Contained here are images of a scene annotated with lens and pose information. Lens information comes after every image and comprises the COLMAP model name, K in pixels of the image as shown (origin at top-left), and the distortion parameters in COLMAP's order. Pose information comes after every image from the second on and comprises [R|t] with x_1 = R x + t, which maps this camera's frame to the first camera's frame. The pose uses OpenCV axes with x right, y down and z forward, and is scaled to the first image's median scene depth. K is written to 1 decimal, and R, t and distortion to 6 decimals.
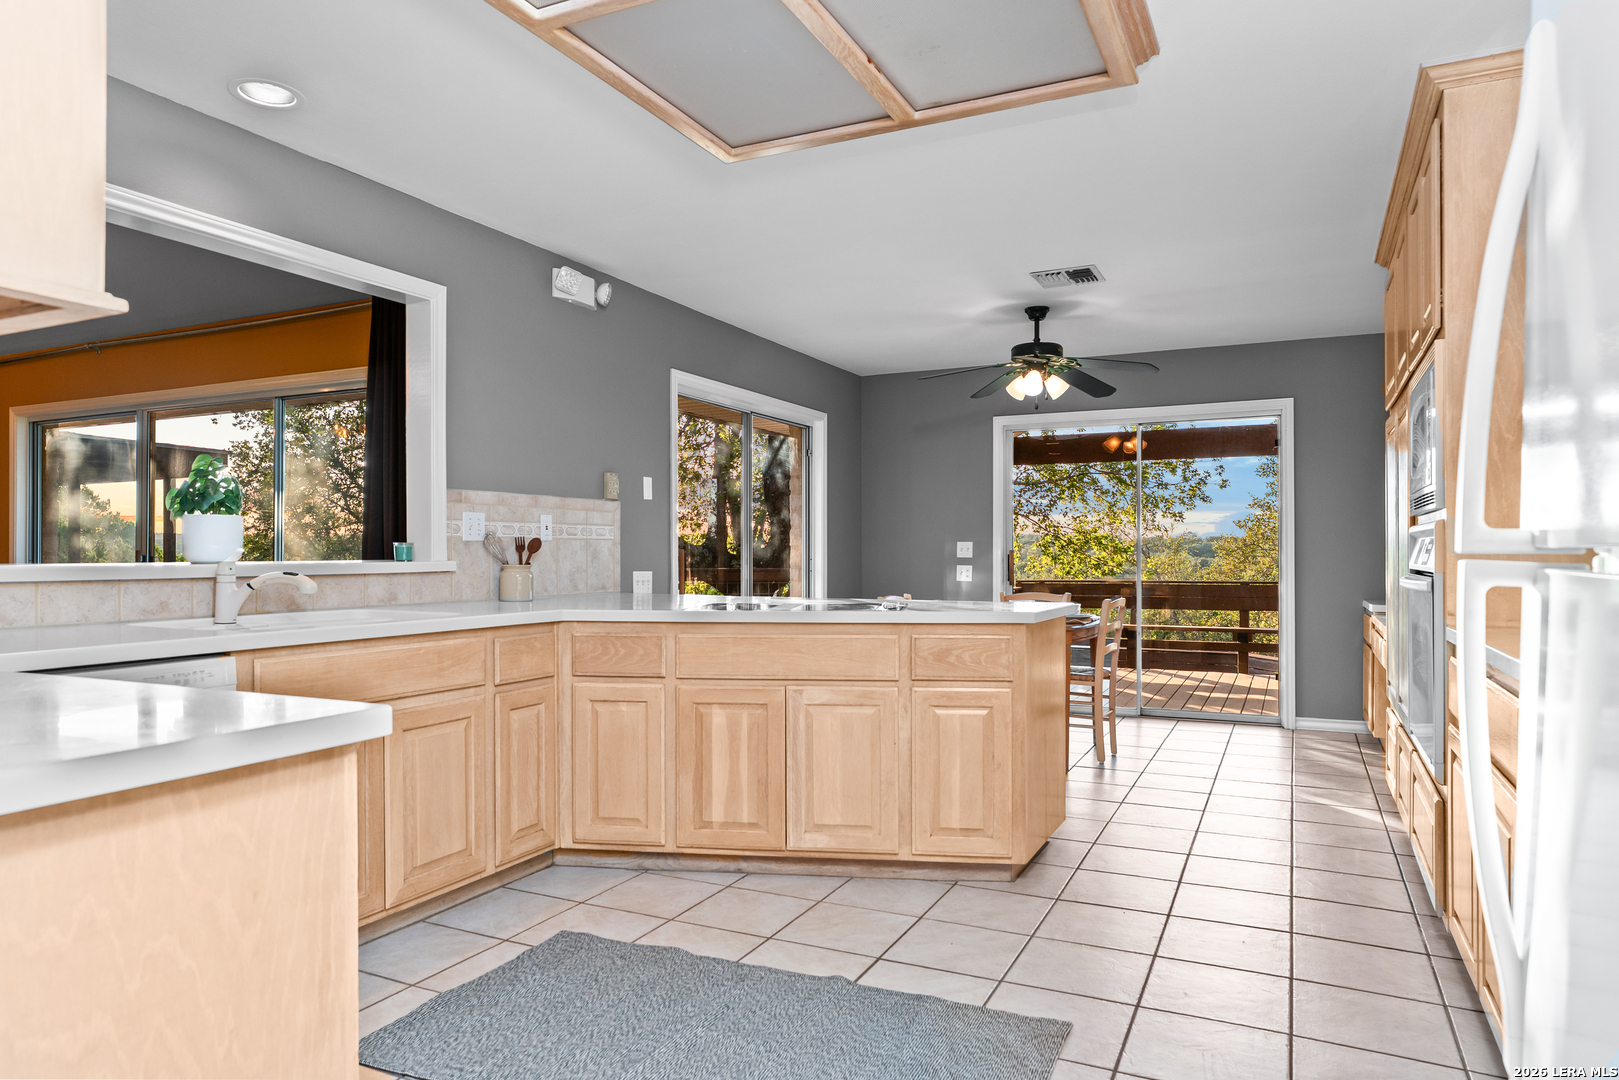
lens RADIAL K [[1005.3, 0, 803.9], [0, 1005.3, 546.8], [0, 0, 1]] dist [-0.001220, -0.000044]
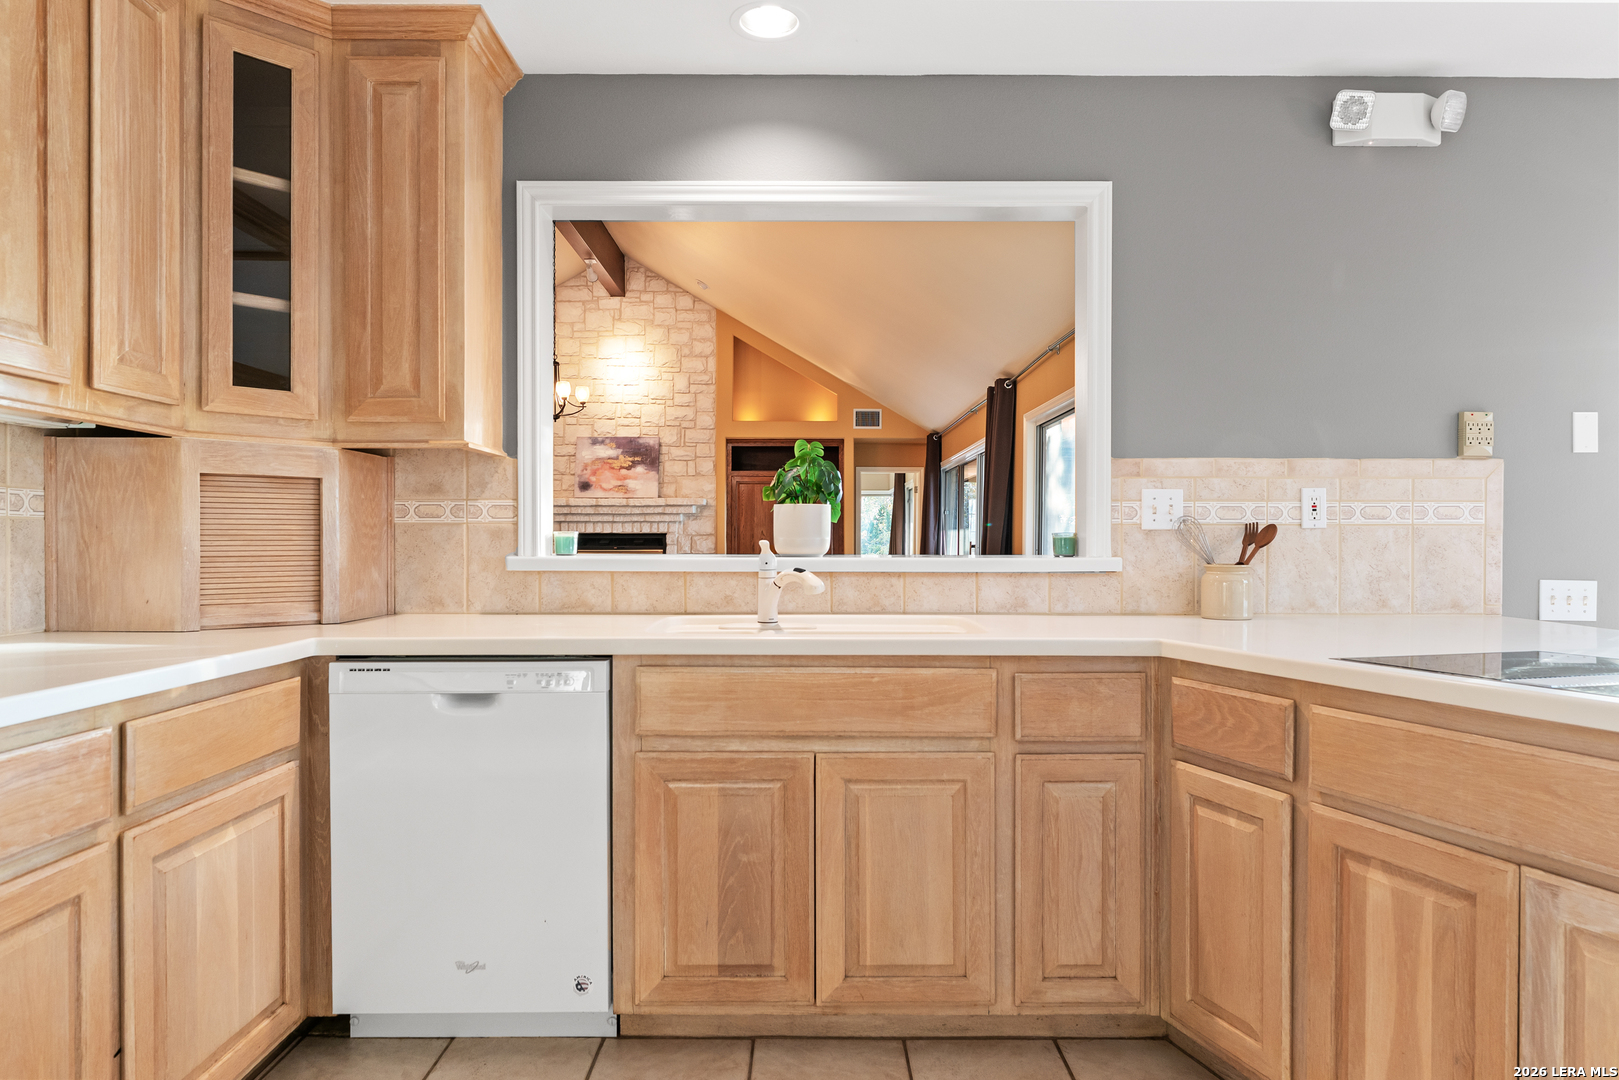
lens RADIAL K [[1005.3, 0, 803.9], [0, 1005.3, 546.8], [0, 0, 1]] dist [-0.001220, -0.000044]
pose [[0.446269, 0.007699, -0.894866, 0.211024], [0.001830, 0.999953, 0.009516, -0.000964], [0.894897, -0.005885, 0.446234, 0.502628]]
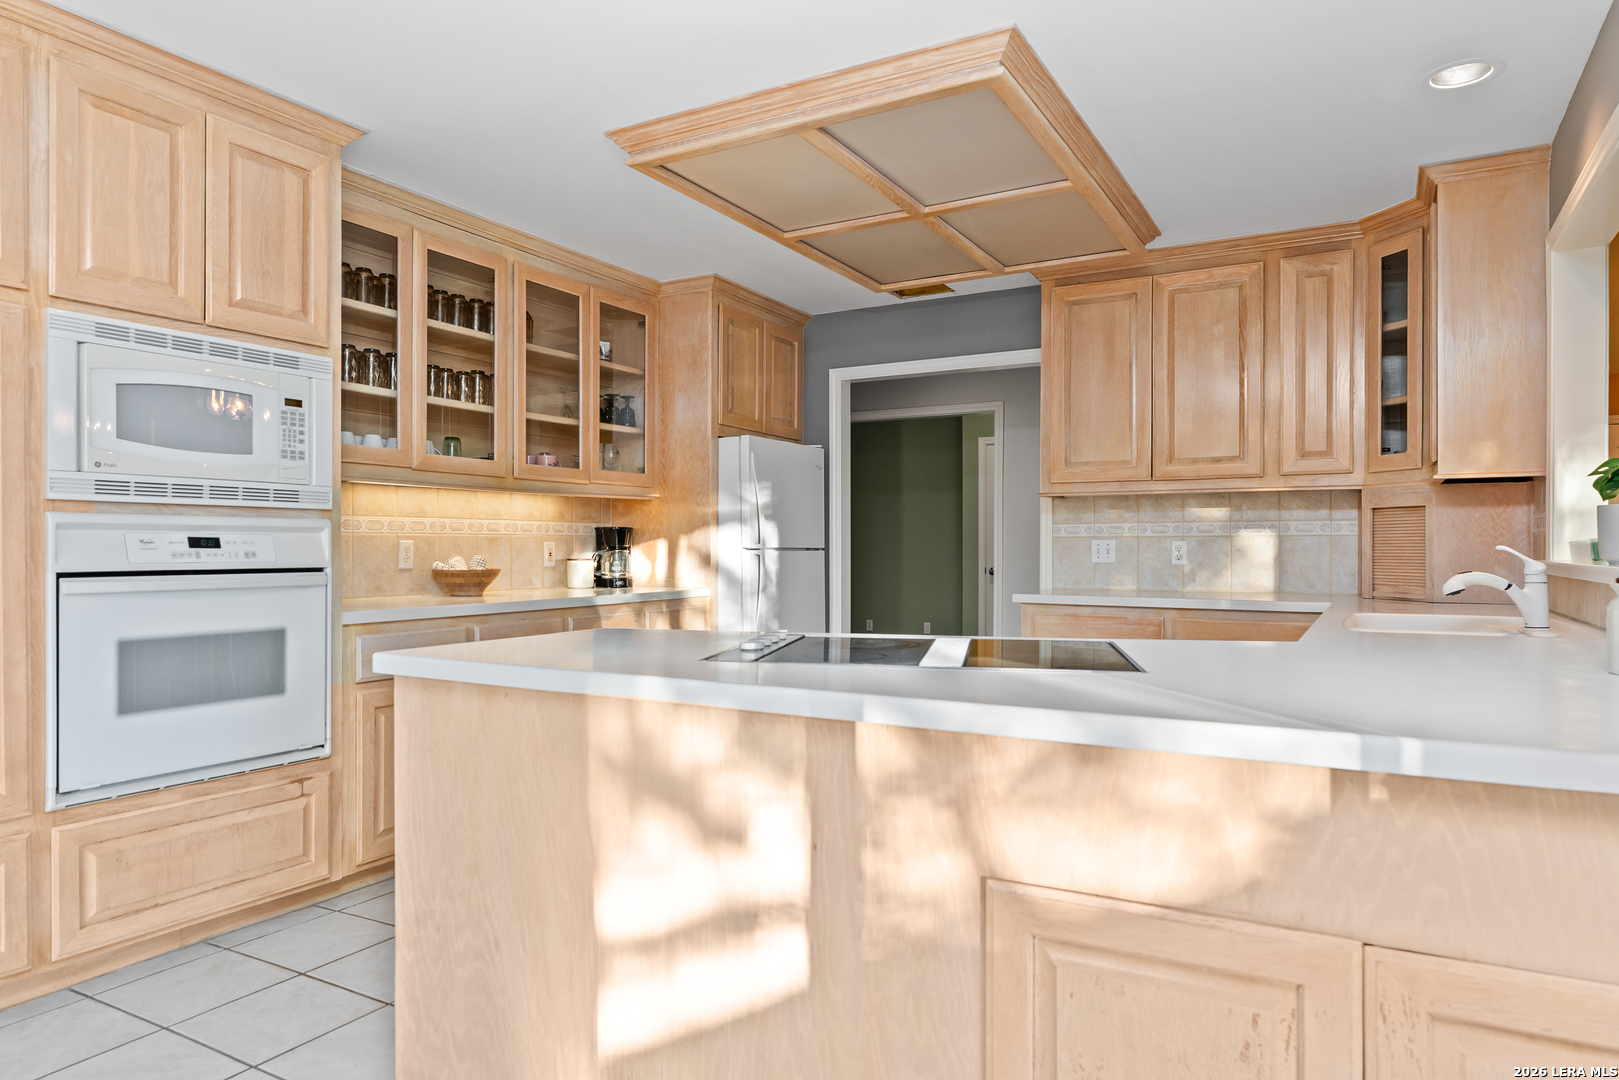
lens RADIAL K [[1005.3, 0, 803.9], [0, 1005.3, 546.8], [0, 0, 1]] dist [-0.001220, -0.000044]
pose [[-0.998146, 0.000315, 0.060870, 0.028932], [0.000007, 0.999987, -0.005051, 0.006188], [-0.060871, -0.005042, -0.998133, 1.585355]]
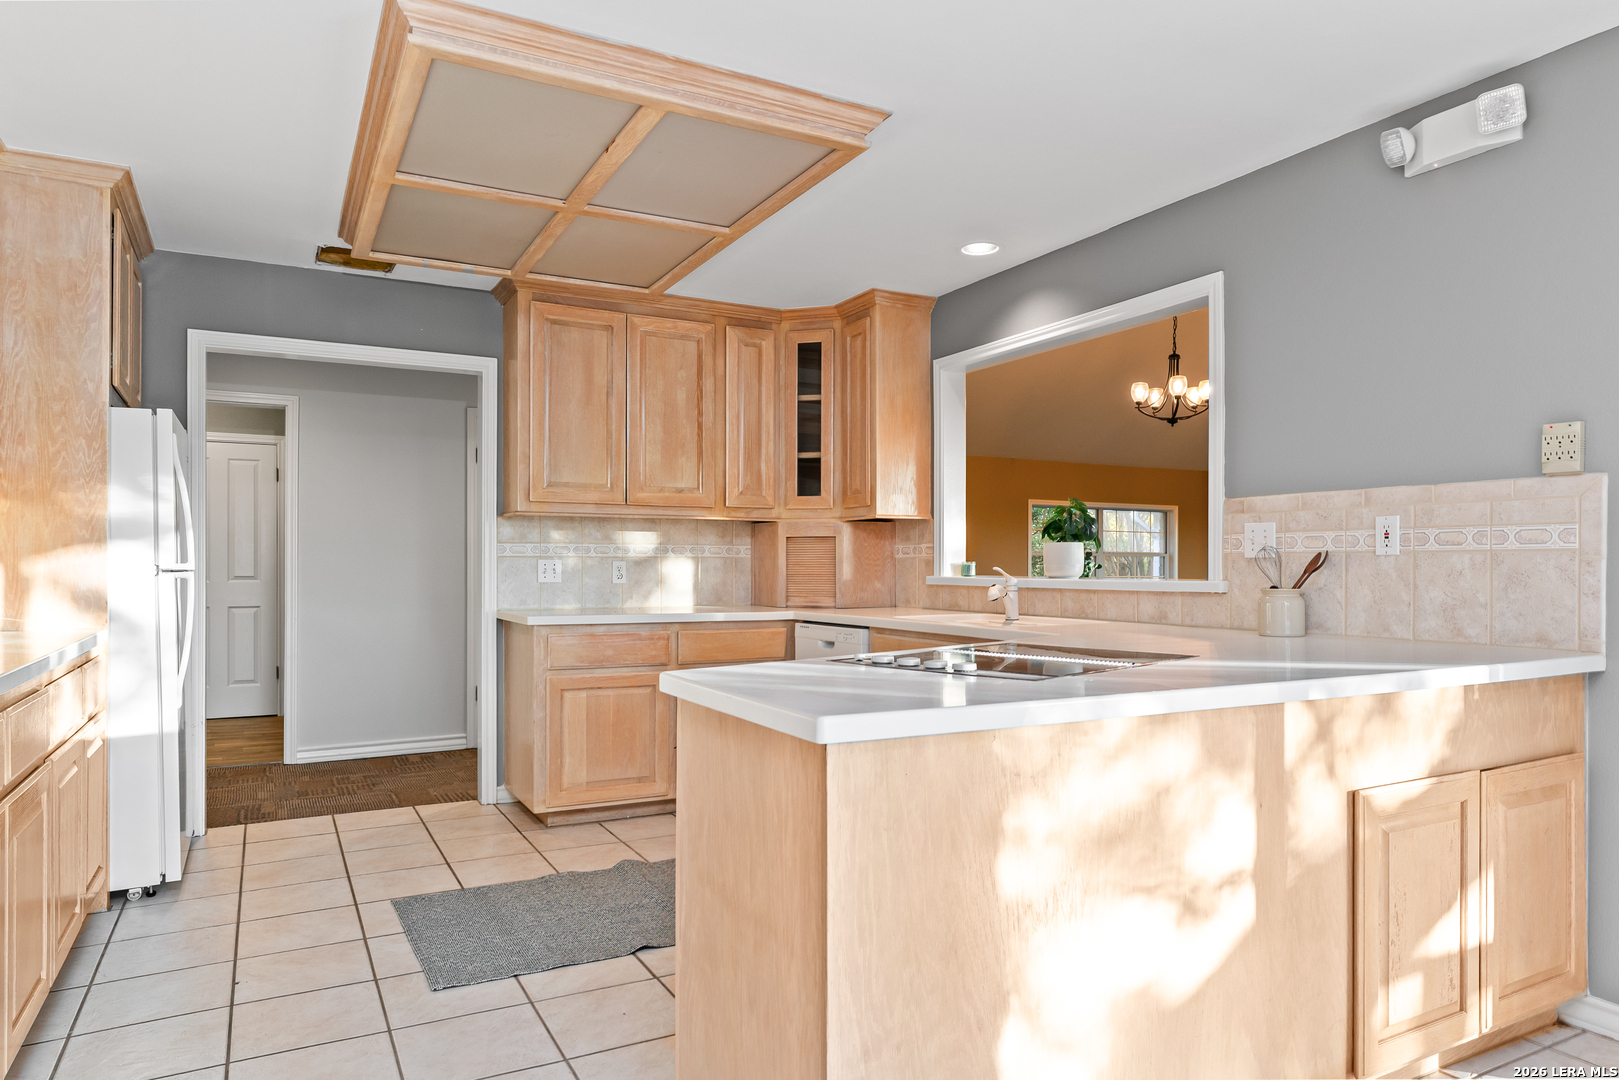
lens RADIAL K [[1010.4, 0, 807.7], [0, 1010.4, 558.3], [0, 0, 1]] dist [-0.002935, -0.000335]
pose [[-0.579027, -0.005859, -0.815287, 0.614209], [0.002634, 0.999956, -0.009057, 0.001375], [0.815304, -0.007392, -0.578986, 1.290645]]
